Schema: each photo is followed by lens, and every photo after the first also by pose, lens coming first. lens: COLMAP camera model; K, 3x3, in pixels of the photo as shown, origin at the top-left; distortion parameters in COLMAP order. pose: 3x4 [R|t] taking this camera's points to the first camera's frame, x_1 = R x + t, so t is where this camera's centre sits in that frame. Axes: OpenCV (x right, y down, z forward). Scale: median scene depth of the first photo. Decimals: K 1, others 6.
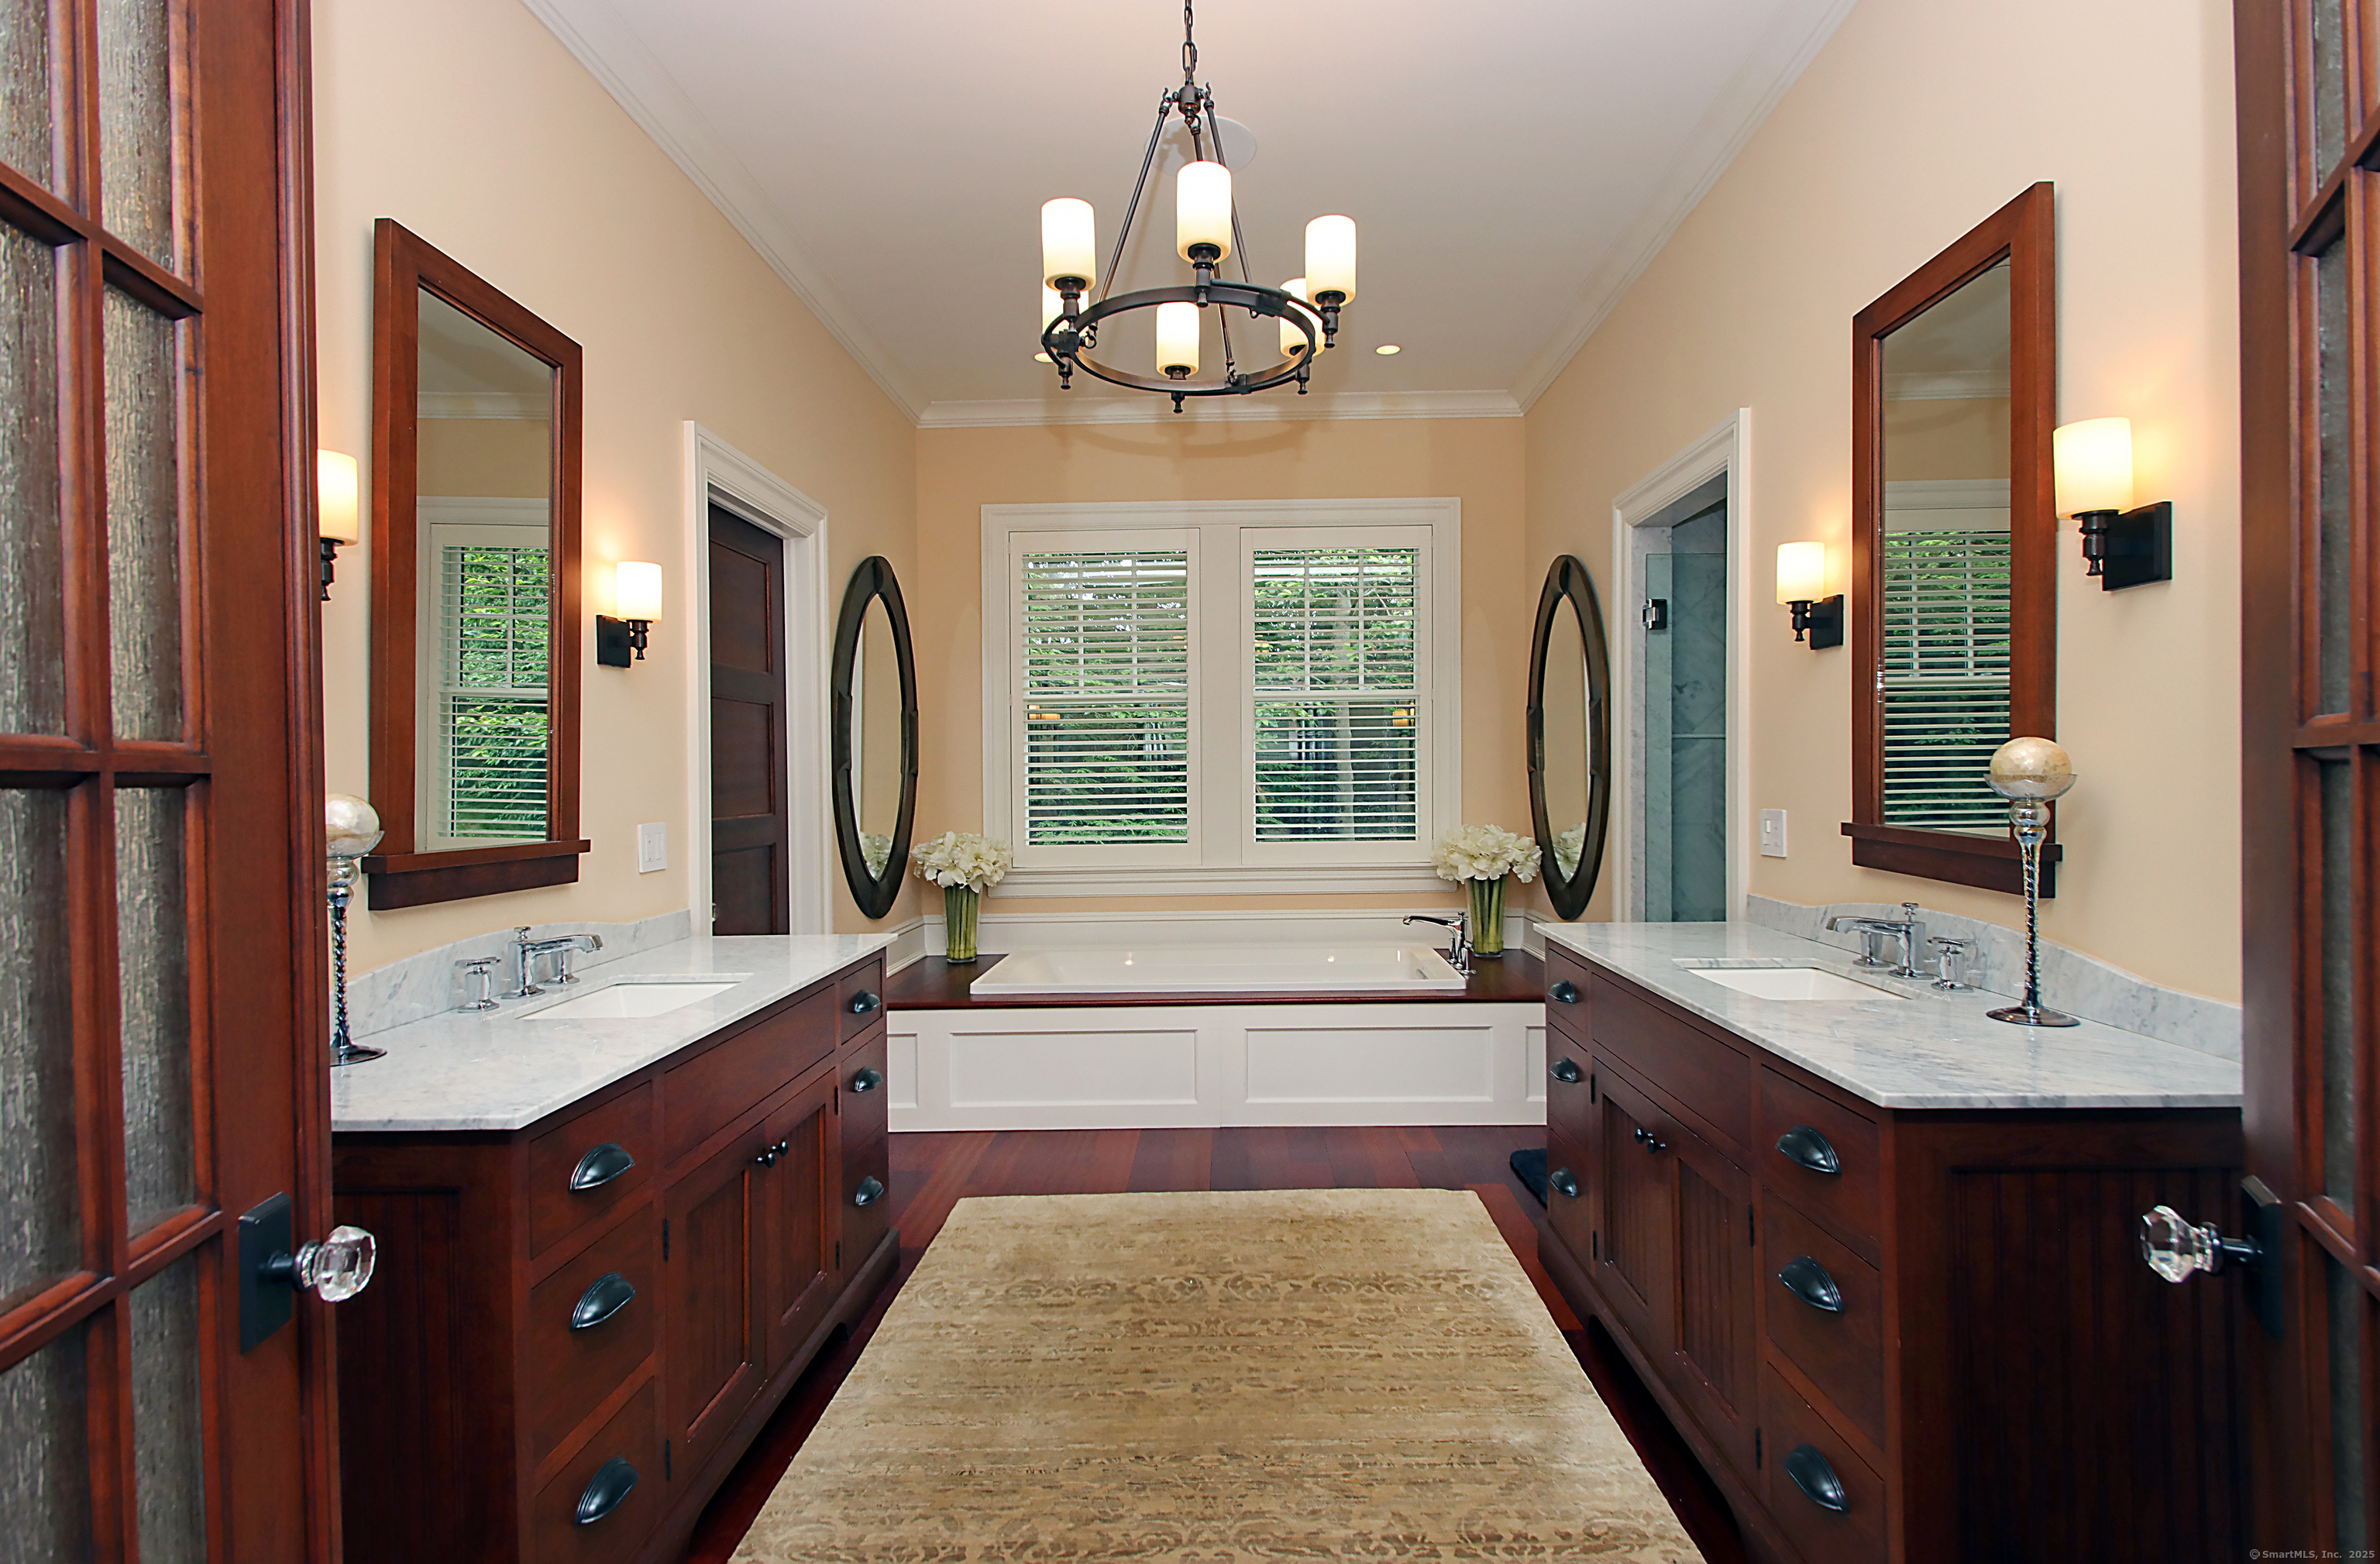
lens RADIAL K [[1163.2, 0, 1219.4], [0, 1163.2, 775.7], [0, 0, 1]] dist [-0.001315, -0.000894]
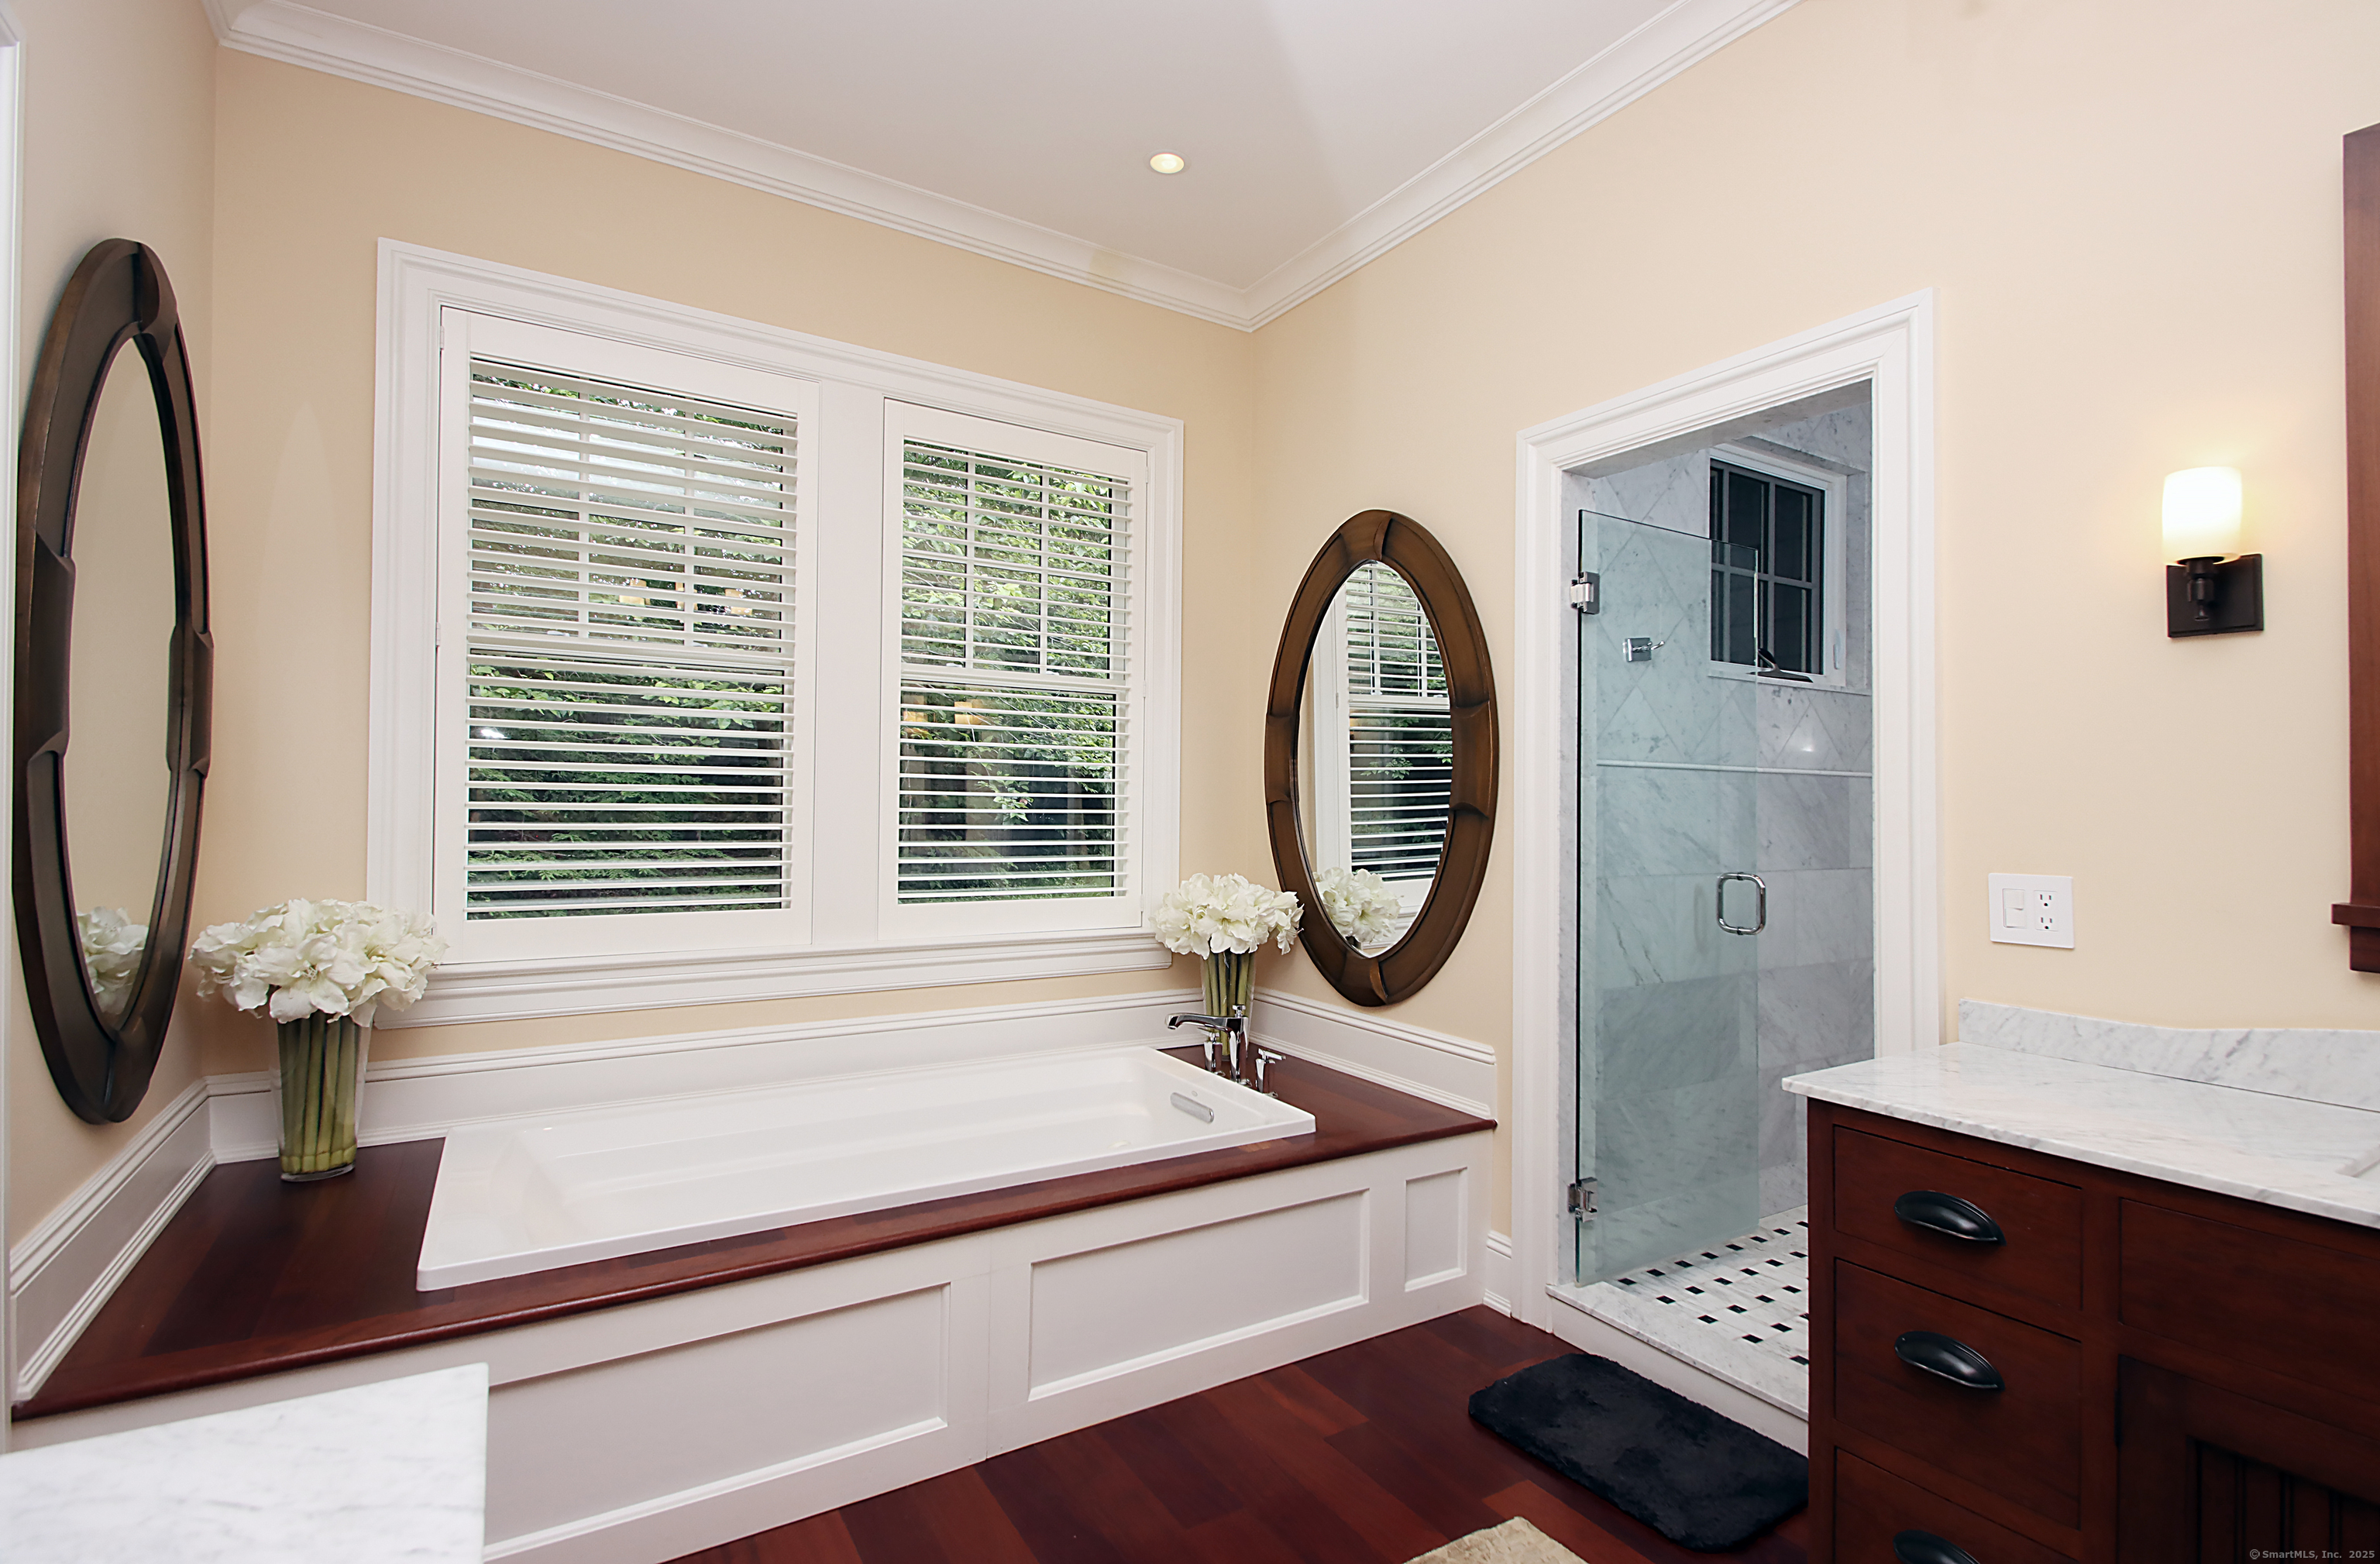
lens RADIAL K [[1163.2, 0, 1219.4], [0, 1163.2, 775.7], [0, 0, 1]] dist [-0.001315, -0.000894]
pose [[0.847161, 0.038322, 0.529952, -0.166409], [-0.026829, 0.999209, -0.029368, 0.002684], [-0.530658, 0.010661, 0.847519, 0.408746]]
